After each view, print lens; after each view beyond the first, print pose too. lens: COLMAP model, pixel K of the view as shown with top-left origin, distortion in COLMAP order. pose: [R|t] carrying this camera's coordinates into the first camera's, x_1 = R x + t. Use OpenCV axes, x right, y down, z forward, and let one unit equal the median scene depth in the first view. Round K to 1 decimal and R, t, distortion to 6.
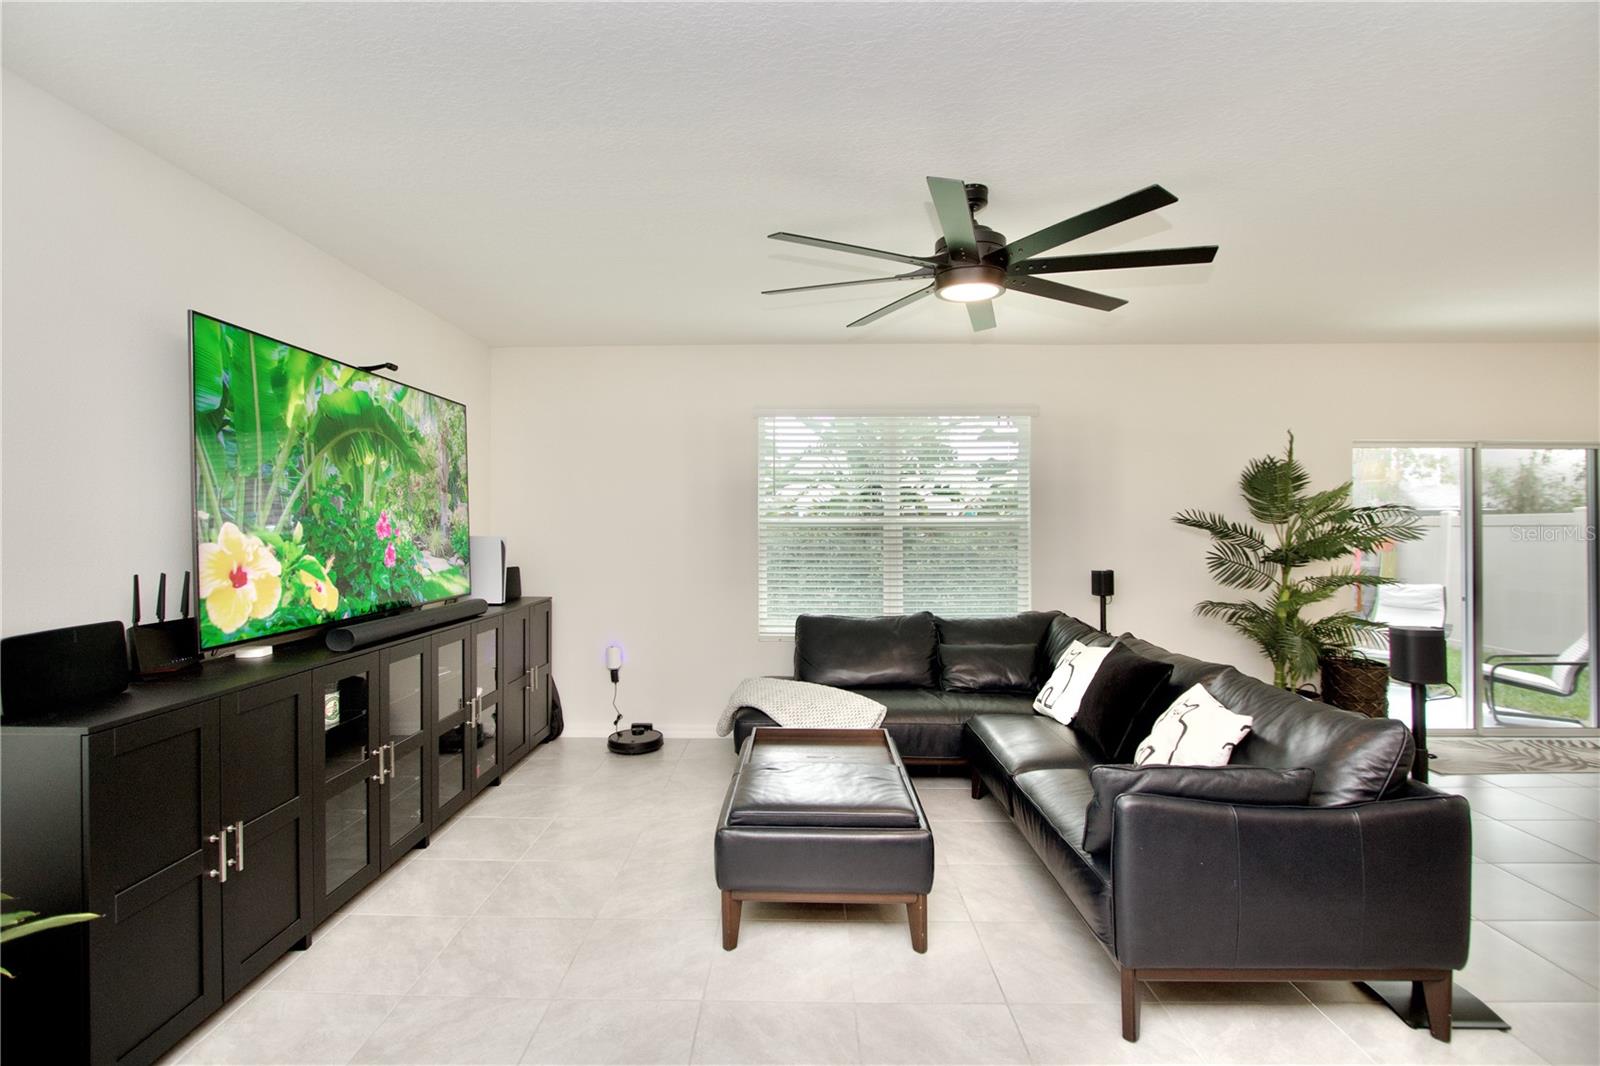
lens RADIAL K [[736.9, 0, 795.0], [0, 736.9, 531.3], [0, 0, 1]] dist [-0.019189, 0.002289]
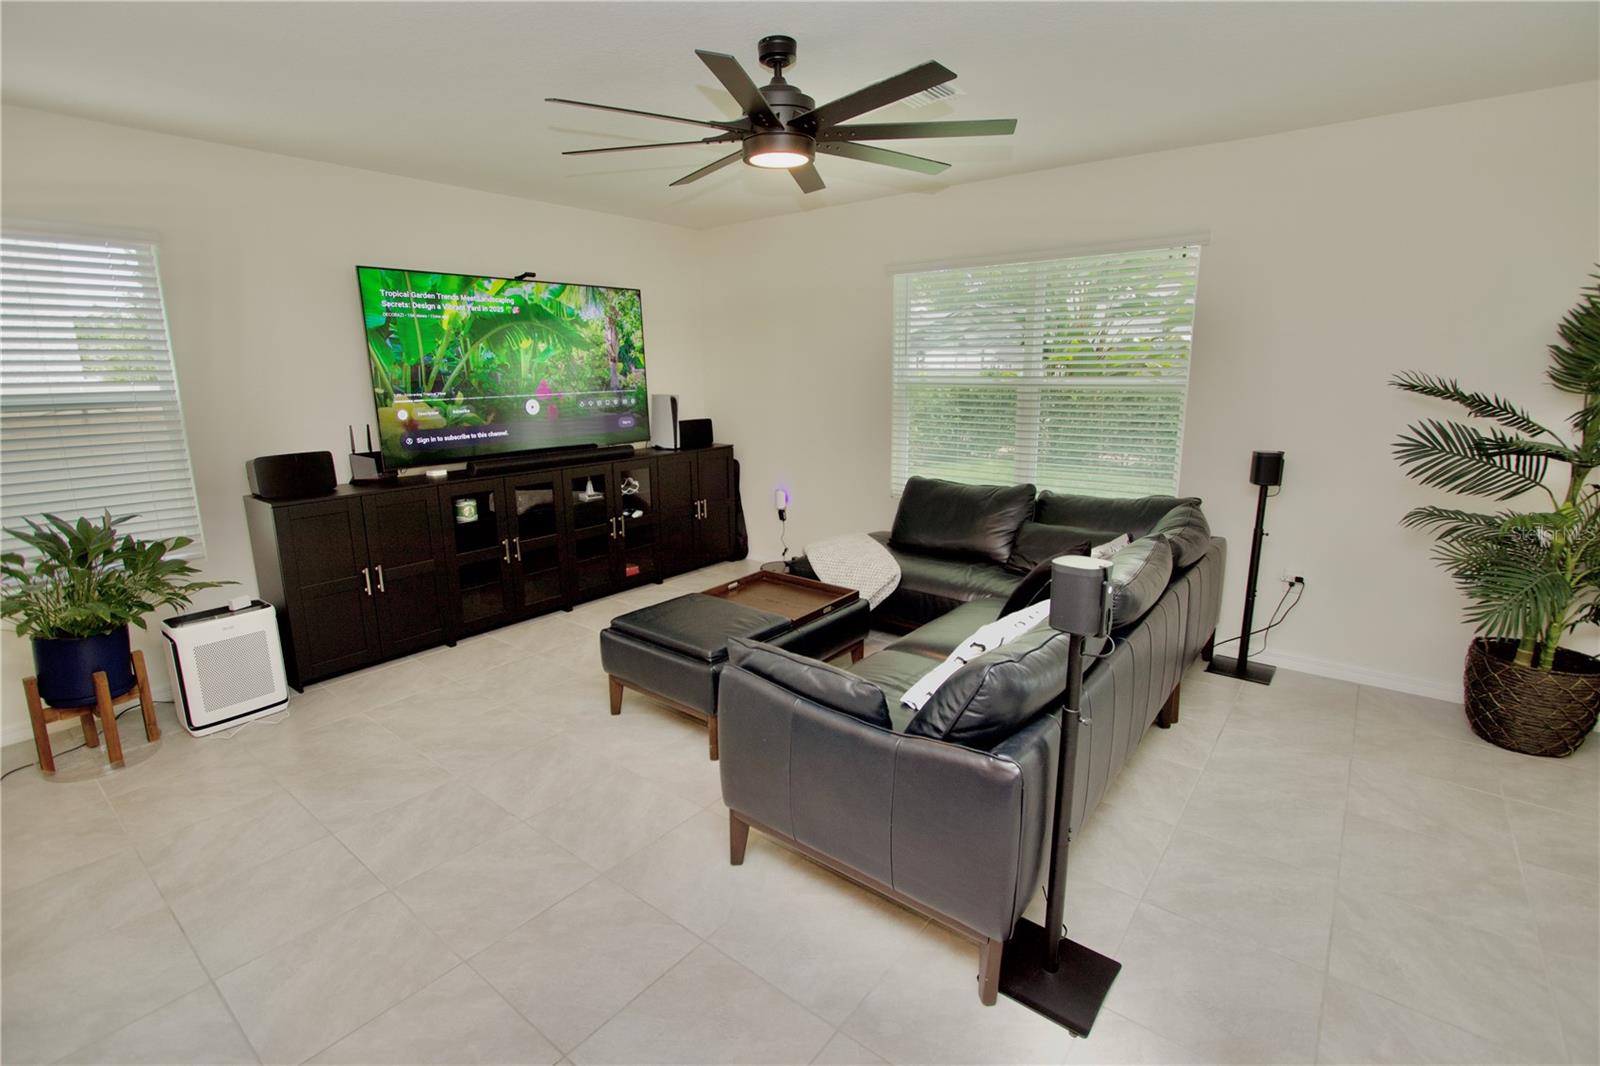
lens RADIAL K [[736.9, 0, 793.5], [0, 736.9, 531.2], [0, 0, 1]] dist [-0.019189, 0.002289]
pose [[0.791054, 0.126724, -0.598477, 0.720175], [0.004409, 0.977102, 0.212724, -0.043046], [0.611731, -0.170915, 0.772382, 0.149279]]
